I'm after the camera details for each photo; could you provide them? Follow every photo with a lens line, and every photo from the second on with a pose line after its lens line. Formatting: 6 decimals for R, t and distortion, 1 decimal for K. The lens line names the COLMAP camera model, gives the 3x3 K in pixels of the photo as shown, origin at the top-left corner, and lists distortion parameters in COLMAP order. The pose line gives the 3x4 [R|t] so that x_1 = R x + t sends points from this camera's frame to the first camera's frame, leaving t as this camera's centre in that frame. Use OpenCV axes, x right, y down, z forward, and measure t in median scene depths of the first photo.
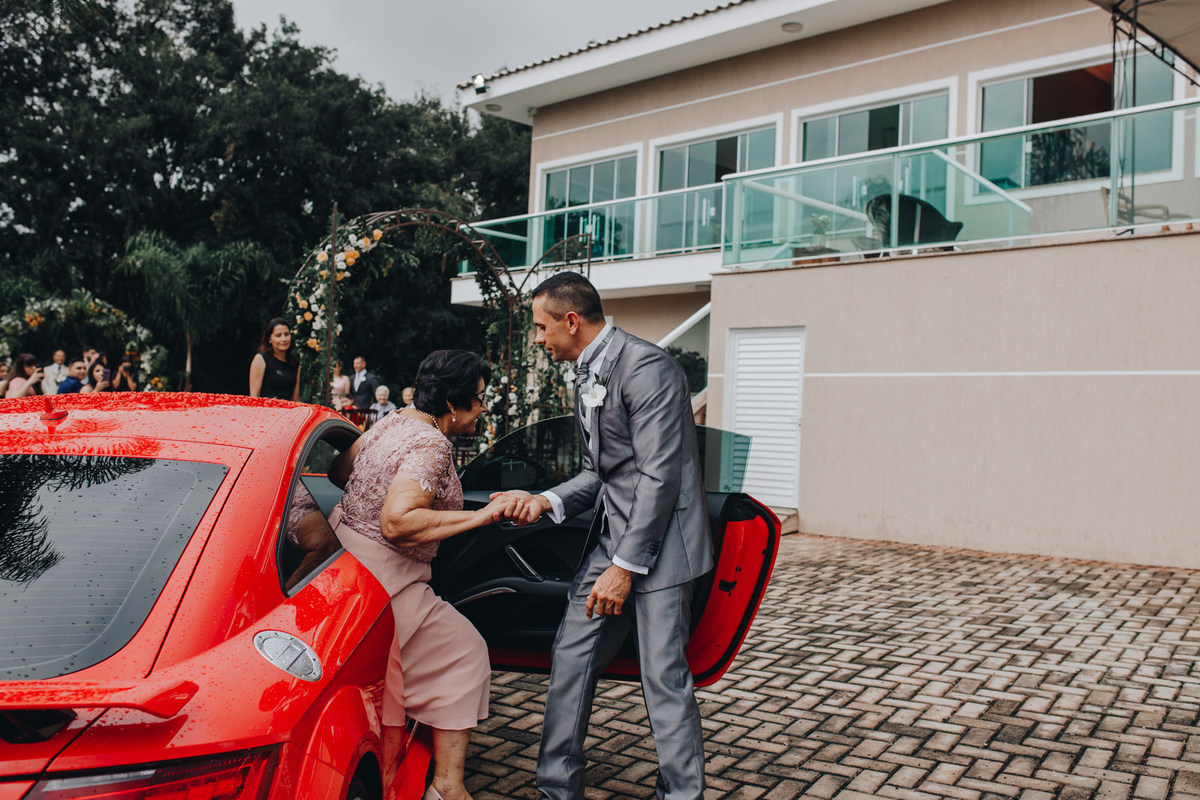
lens RADIAL K [[1103.0, 0, 600.0], [0, 1103.0, 400.0], [0, 0, 1]] dist [0.007866, -0.142128]
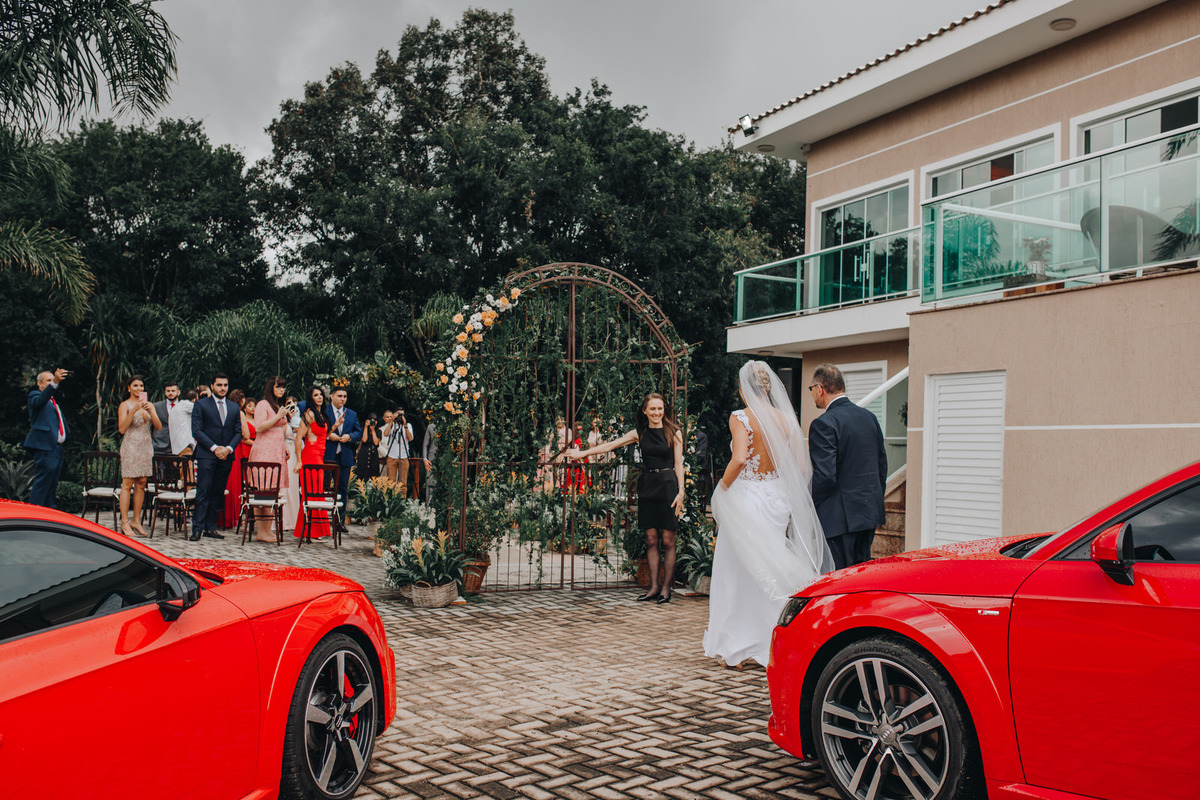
lens RADIAL K [[1103.0, 0, 600.0], [0, 1103.0, 400.0], [0, 0, 1]] dist [0.007866, -0.142128]
pose [[0.938395, -0.026086, -0.344579, 0.097297], [0.012297, 0.999036, -0.042140, -0.006473], [0.345346, 0.035307, 0.937811, 0.056201]]
